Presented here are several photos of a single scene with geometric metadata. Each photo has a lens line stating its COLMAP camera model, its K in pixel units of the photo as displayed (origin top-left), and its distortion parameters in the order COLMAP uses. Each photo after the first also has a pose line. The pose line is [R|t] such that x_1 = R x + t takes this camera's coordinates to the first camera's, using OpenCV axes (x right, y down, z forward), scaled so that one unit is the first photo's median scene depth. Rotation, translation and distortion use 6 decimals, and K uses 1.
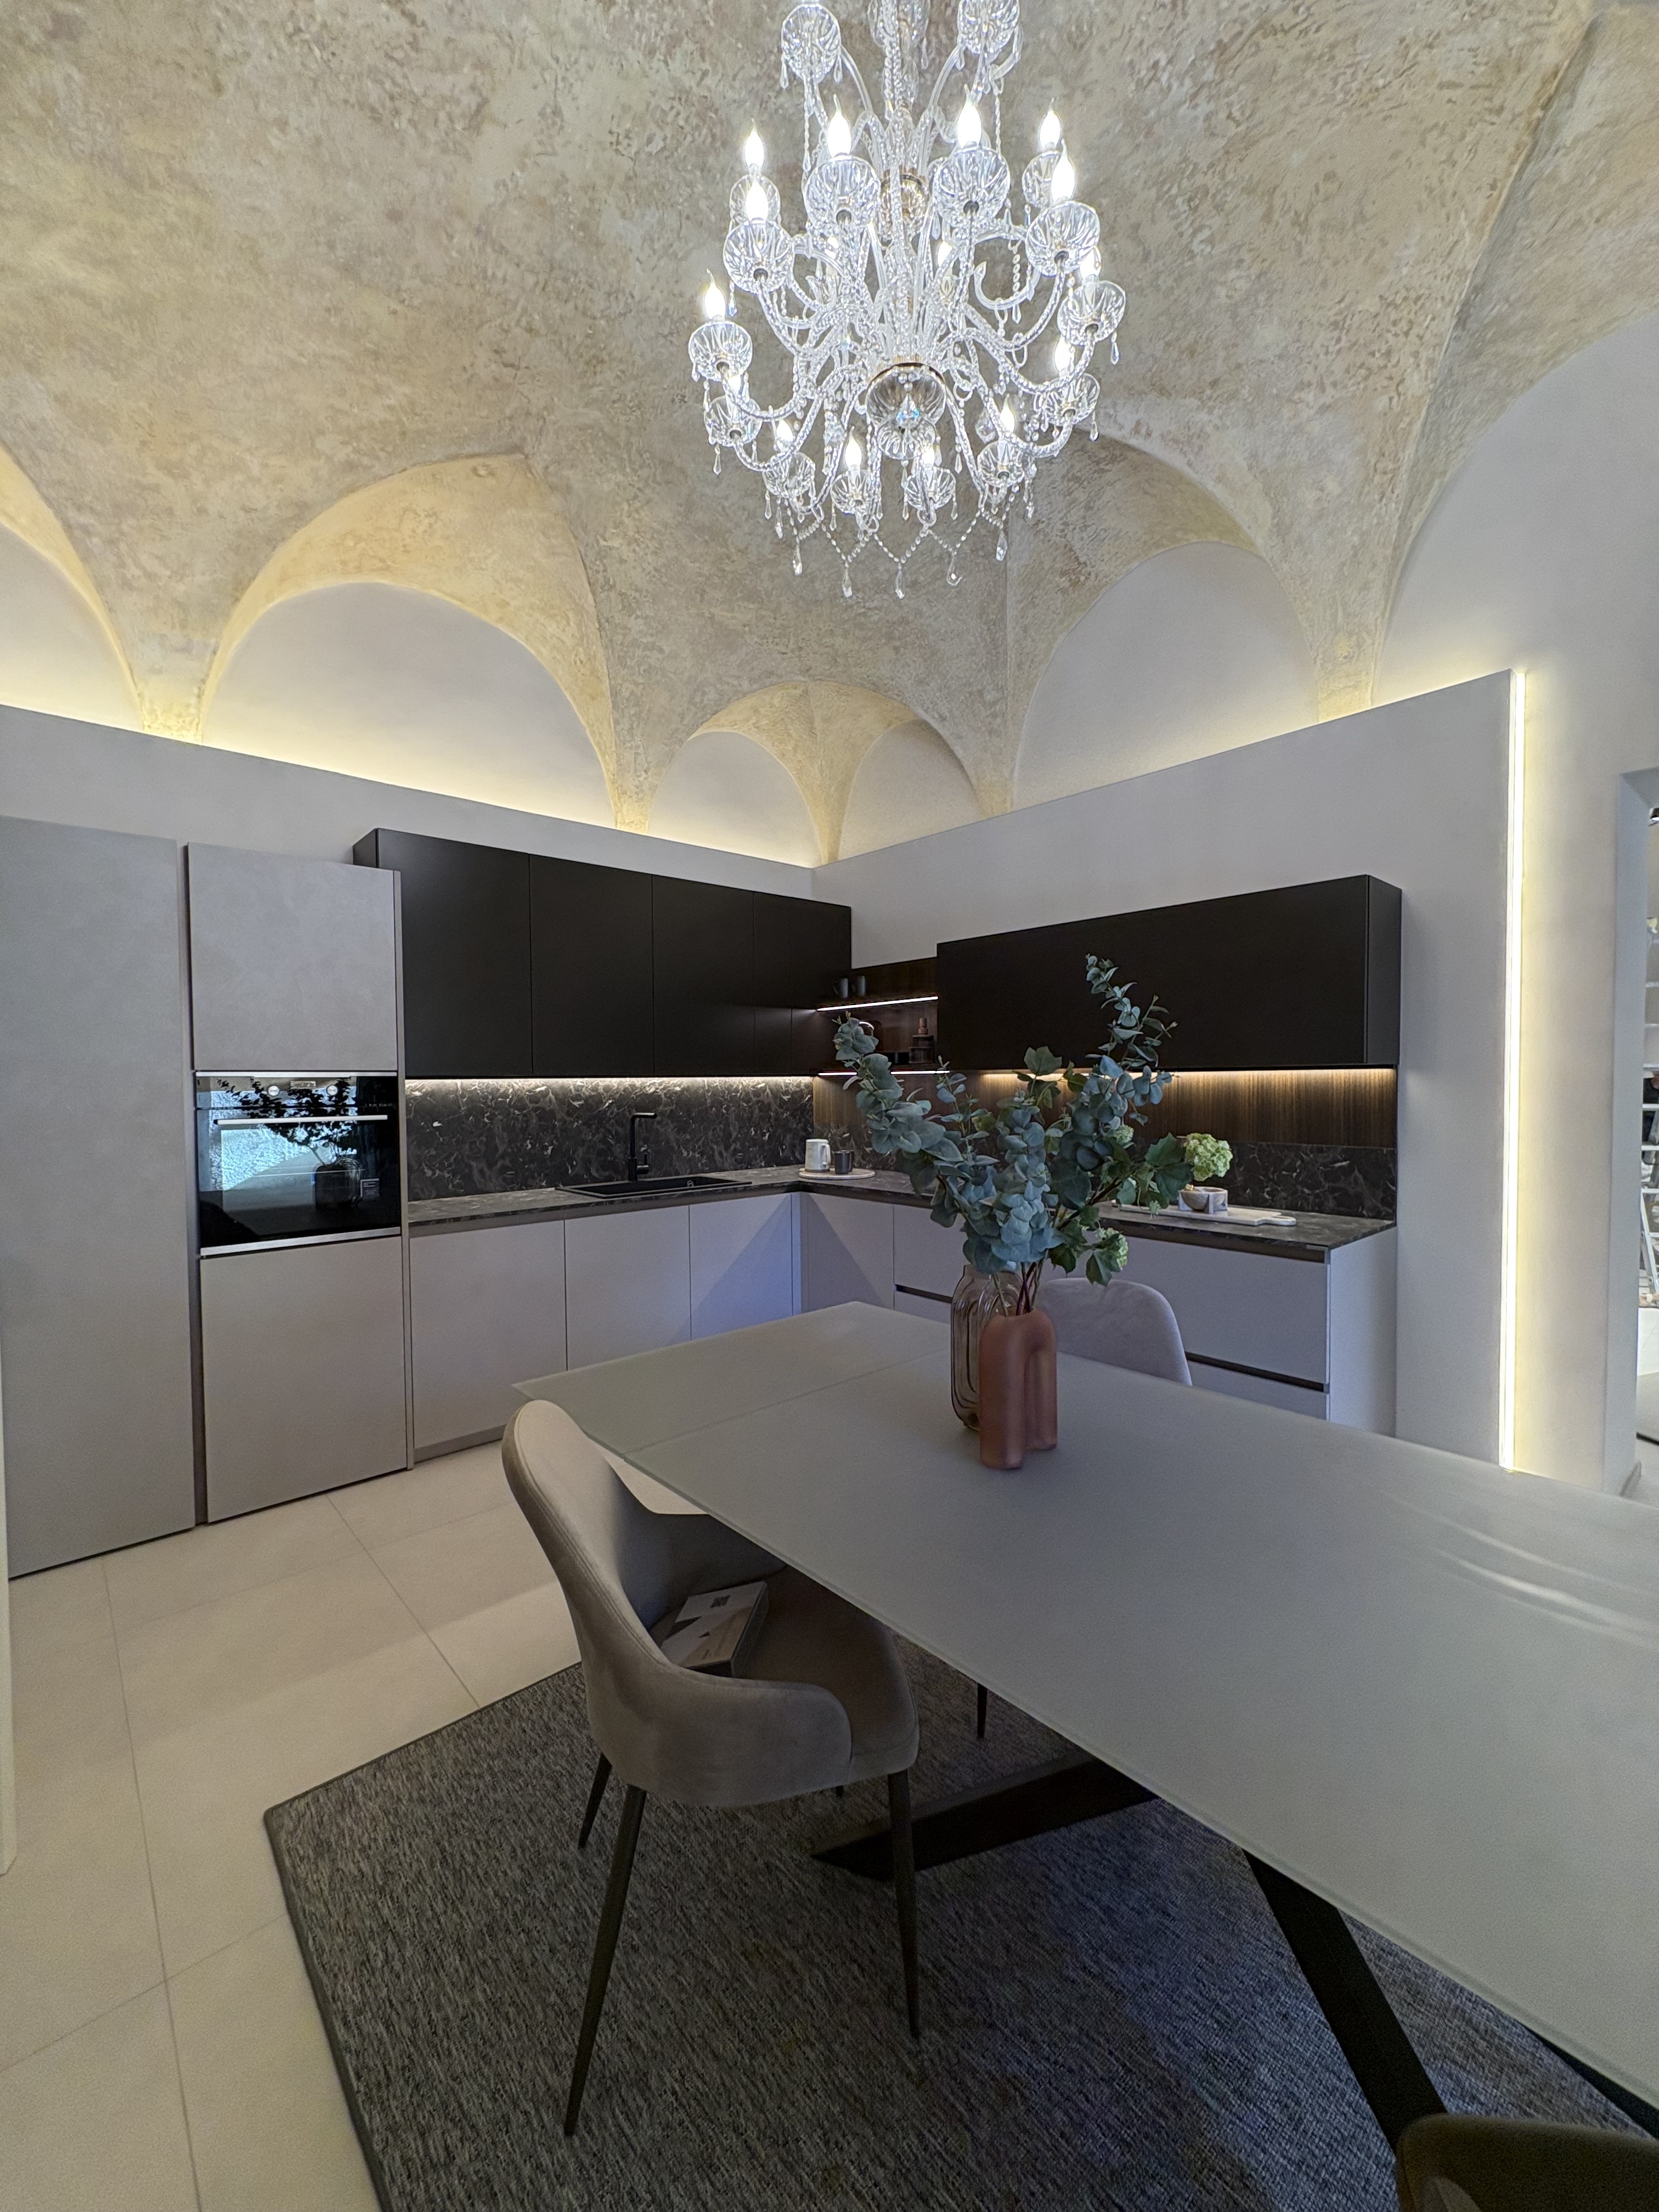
lens RADIAL K [[880.7, 0, 833.7], [0, 880.7, 1107.3], [0, 0, 1]] dist [0.000436, 0.000036]
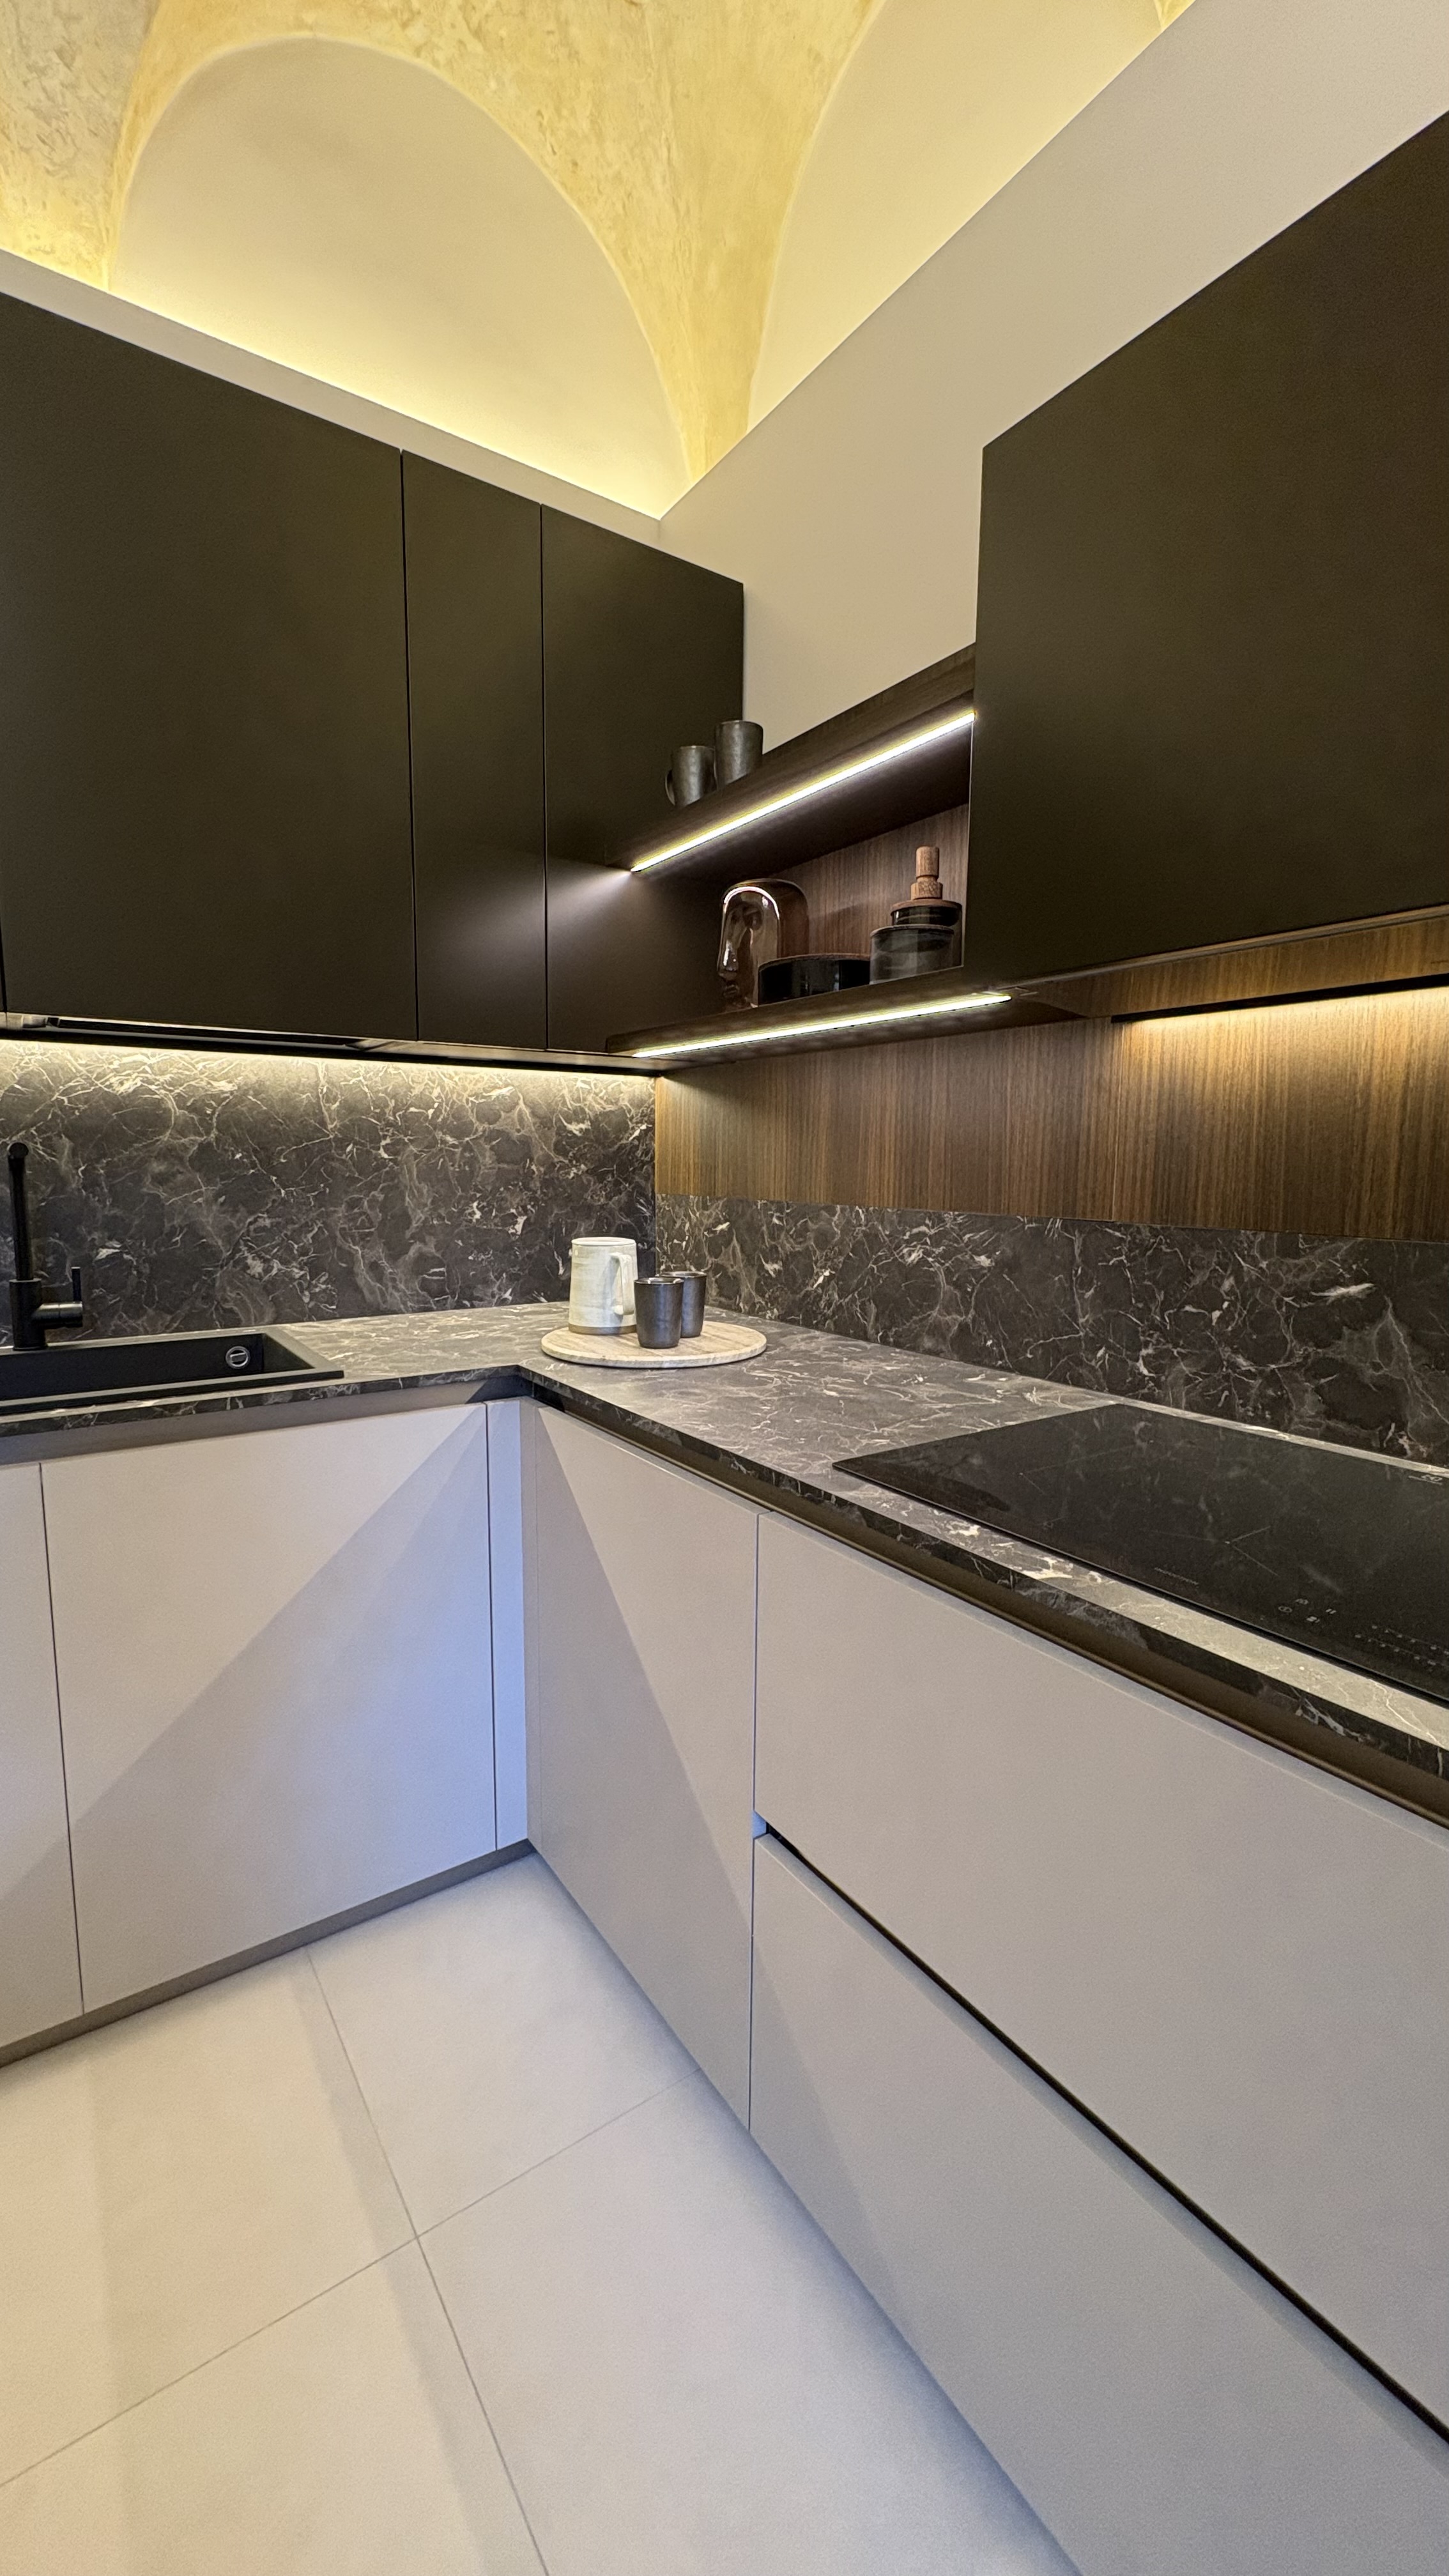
lens RADIAL K [[1026.7, 0, 728.3], [0, 1026.7, 1283.6], [0, 0, 1]] dist [0.000453, 0.000200]
pose [[0.992067, 0.031602, -0.121674, 0.117077], [-0.020350, 0.995492, 0.092635, 0.024068], [0.124053, -0.089424, 0.988238, 0.907163]]
